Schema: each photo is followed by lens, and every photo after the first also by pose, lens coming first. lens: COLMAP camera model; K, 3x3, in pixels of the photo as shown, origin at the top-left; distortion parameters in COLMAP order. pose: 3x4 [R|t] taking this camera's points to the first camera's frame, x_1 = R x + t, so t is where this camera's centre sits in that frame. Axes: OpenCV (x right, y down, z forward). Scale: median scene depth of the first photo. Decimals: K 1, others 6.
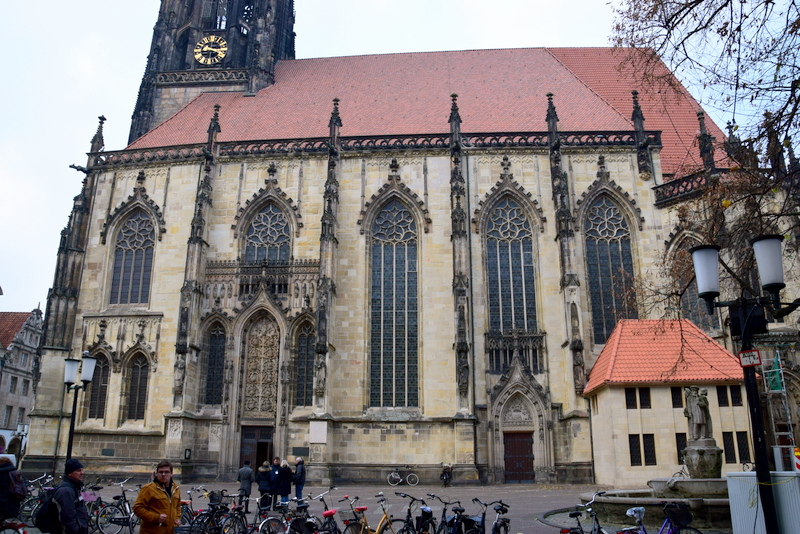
lens RADIAL K [[615.4, 0, 394.1], [0, 615.4, 263.4], [0, 0, 1]] dist [-0.151812, 0.101109]
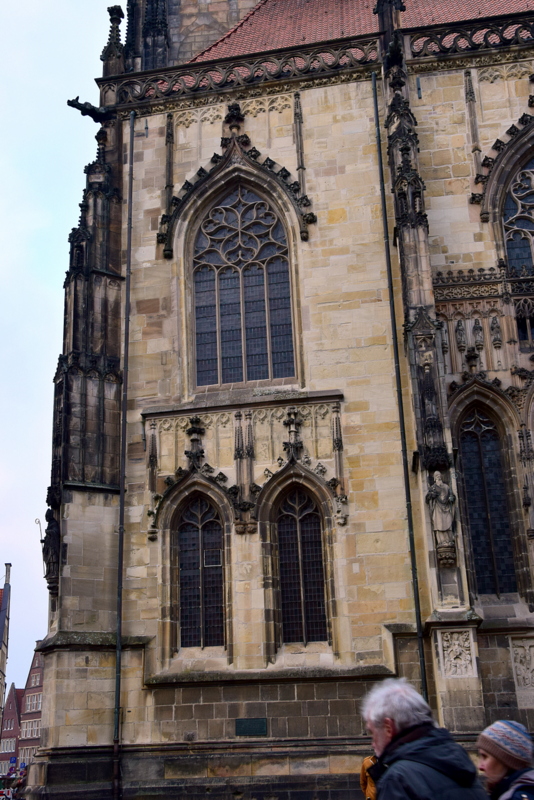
lens RADIAL K [[916.6, 0, 265.8], [0, 916.6, 392.4], [0, 0, 1]] dist [0.042917, 0.000000]
pose [[0.997792, -0.050183, -0.043504, -0.408450], [0.047922, 0.997521, -0.051527, 0.114104], [0.045982, 0.049328, 0.997724, 0.330218]]
